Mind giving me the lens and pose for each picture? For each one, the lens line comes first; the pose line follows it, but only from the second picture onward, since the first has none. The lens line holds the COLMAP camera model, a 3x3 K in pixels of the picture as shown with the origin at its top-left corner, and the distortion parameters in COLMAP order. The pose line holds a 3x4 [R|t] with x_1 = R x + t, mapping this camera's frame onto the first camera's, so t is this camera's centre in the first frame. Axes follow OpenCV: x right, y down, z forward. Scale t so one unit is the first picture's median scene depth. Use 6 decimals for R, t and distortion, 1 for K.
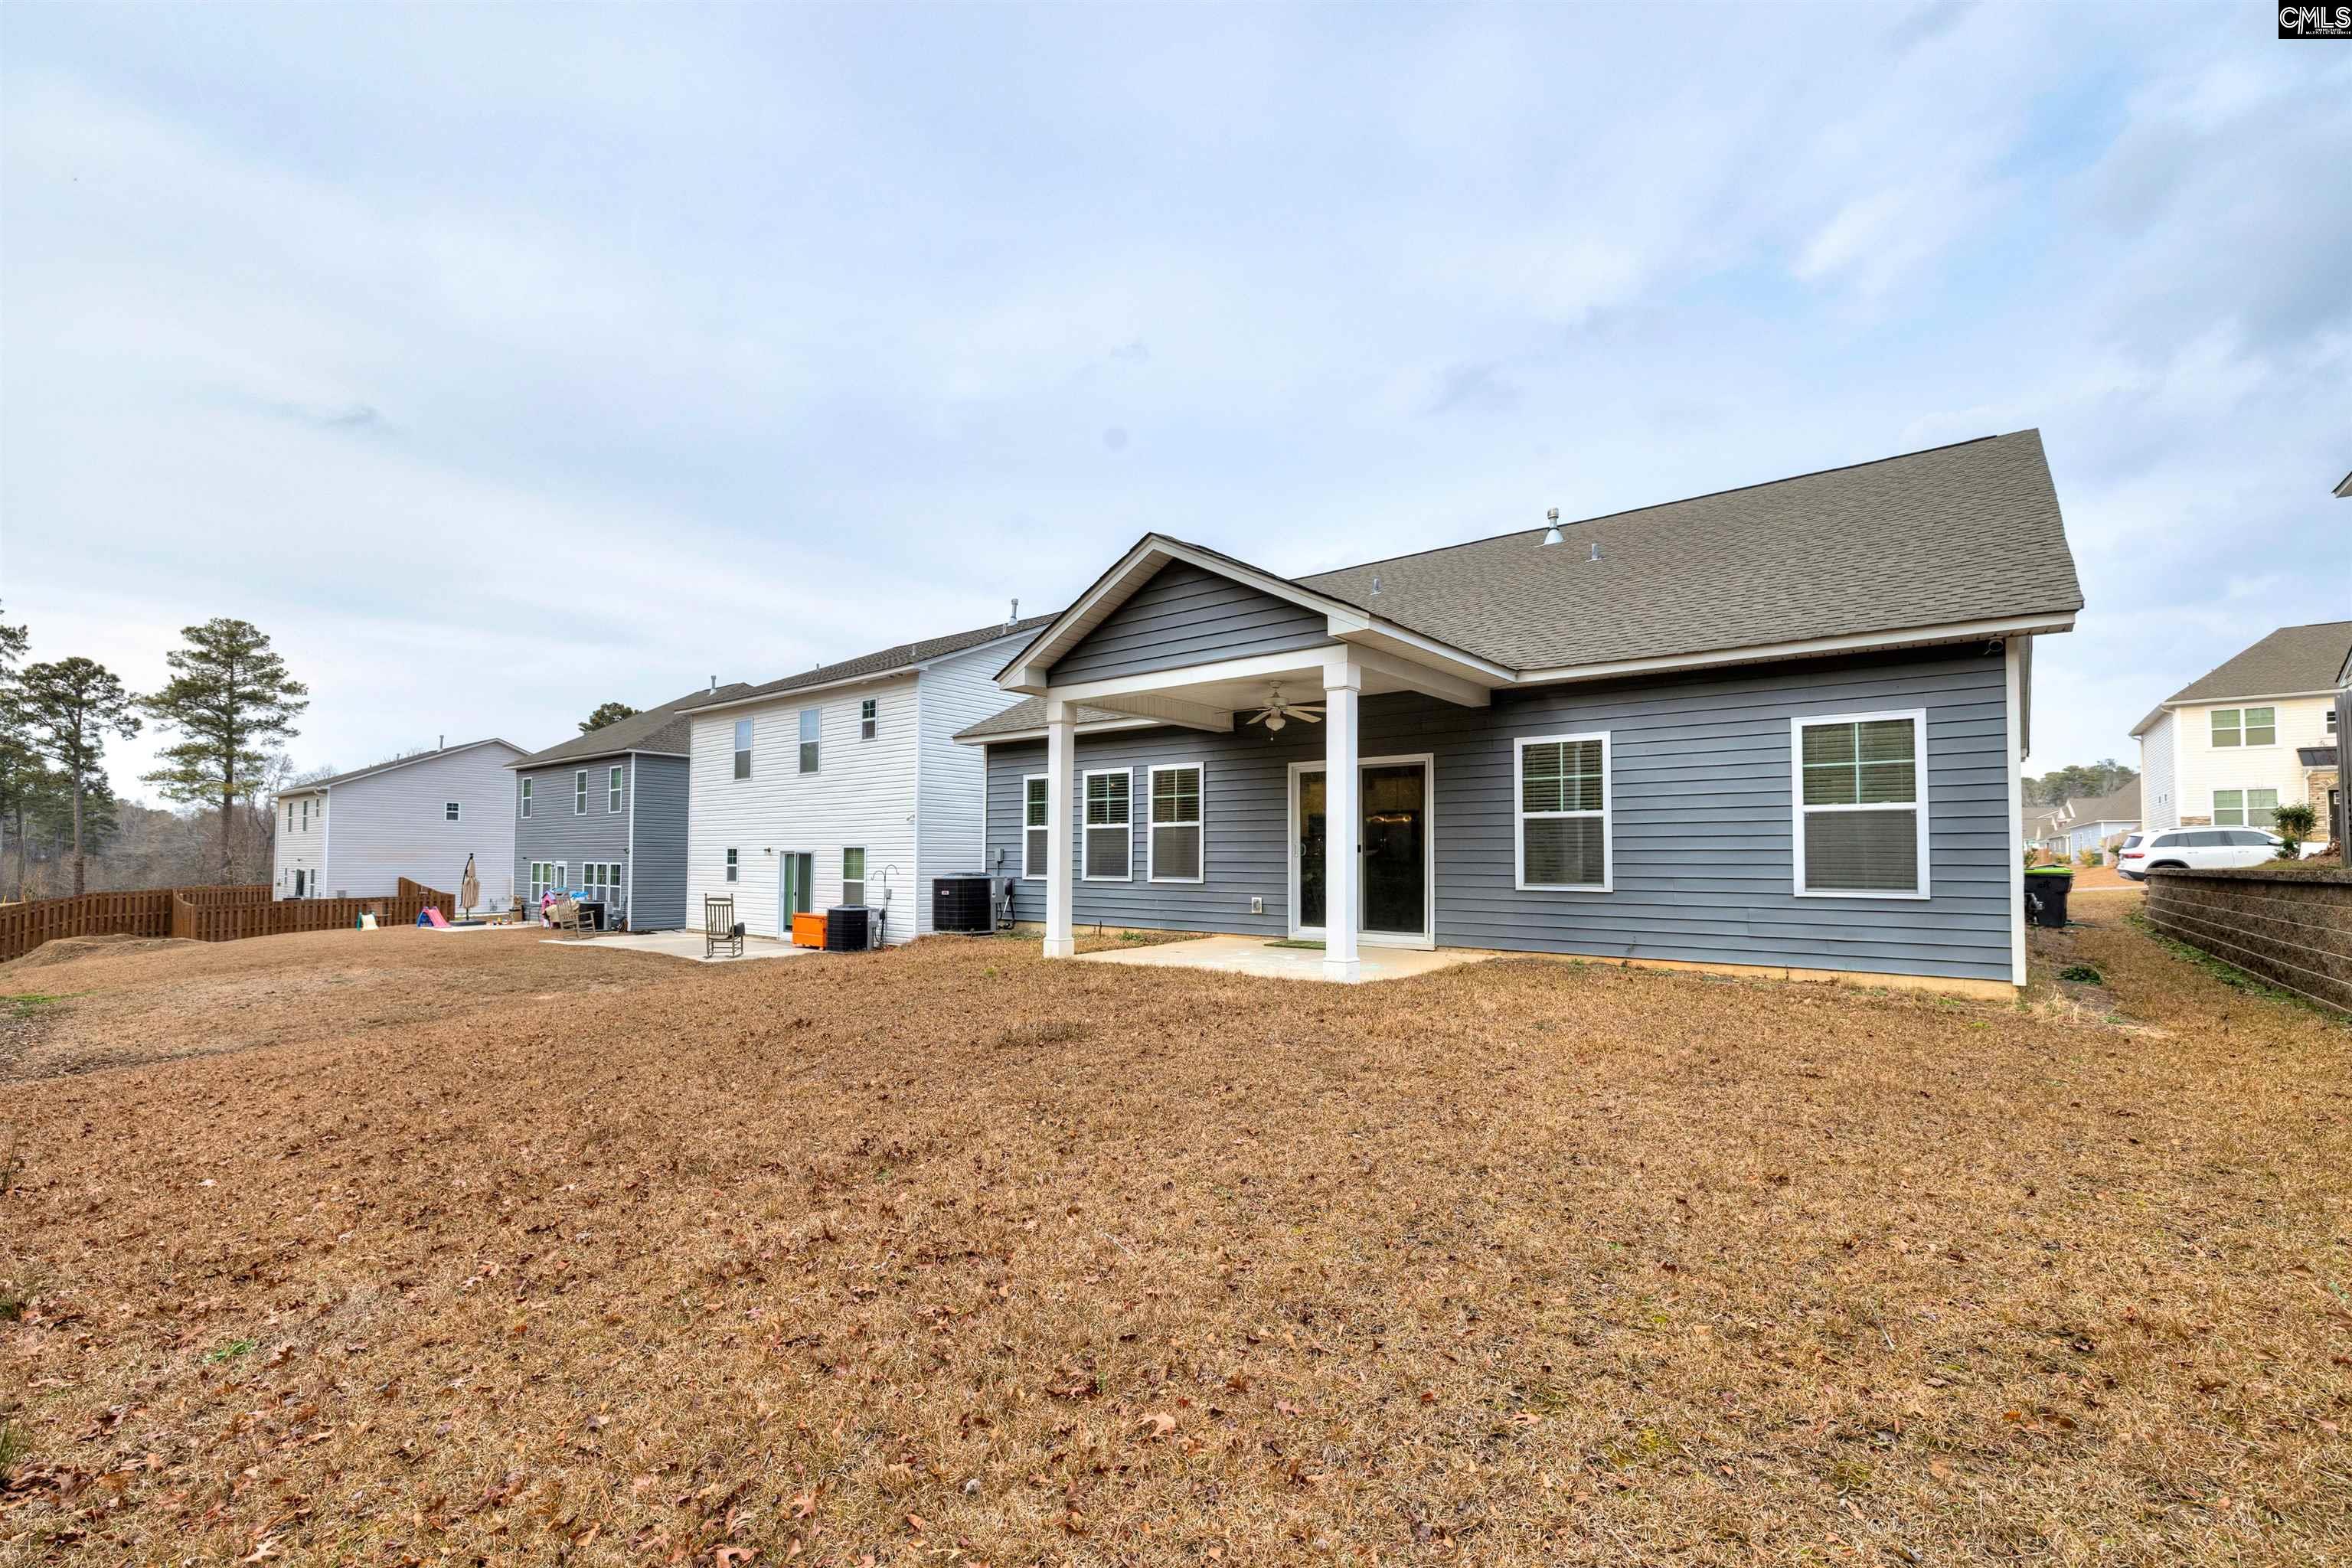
lens RADIAL K [[1008.7, 0, 1177.6], [0, 1008.7, 766.5], [0, 0, 1]] dist [-0.000587, -0.000067]
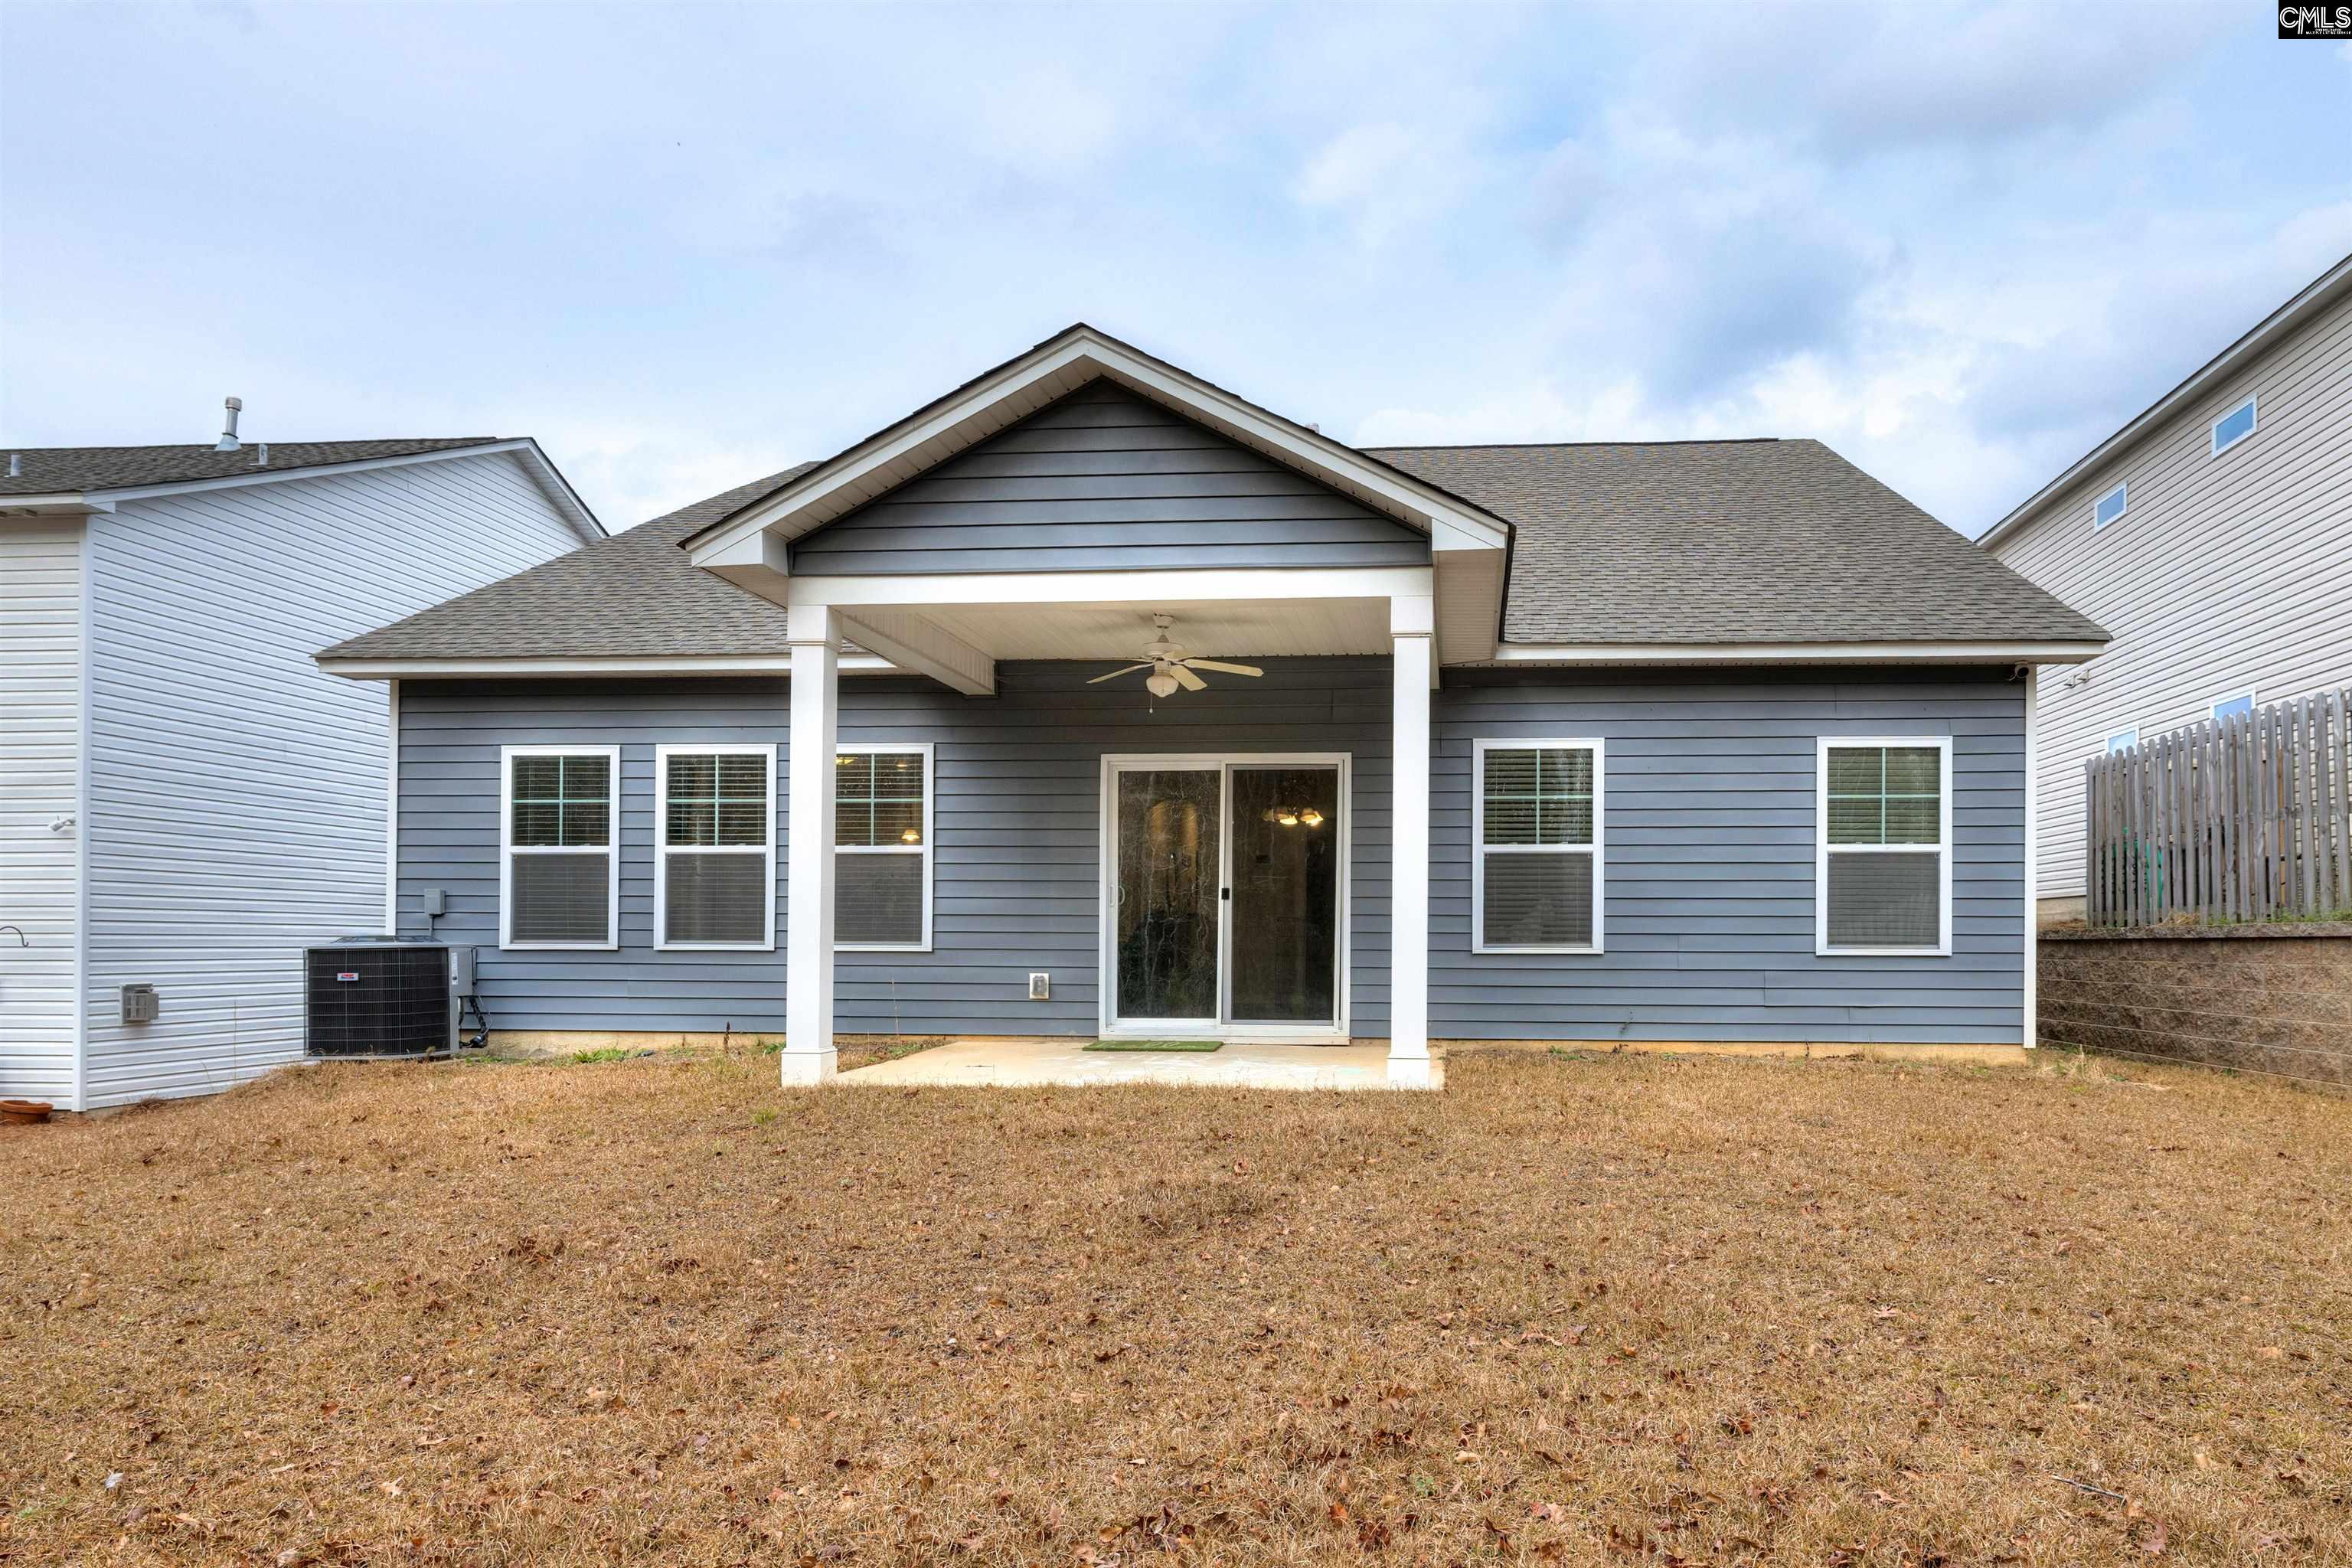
lens RADIAL K [[1415.2, 0, 1176.1], [0, 1415.2, 864.4], [0, 0, 1]] dist [-0.005506, 0.000816]
pose [[0.820406, 0.018216, 0.571491, -0.405090], [-0.052224, 0.997702, 0.043169, 0.028253], [-0.569391, -0.065262, 0.819472, 0.310723]]
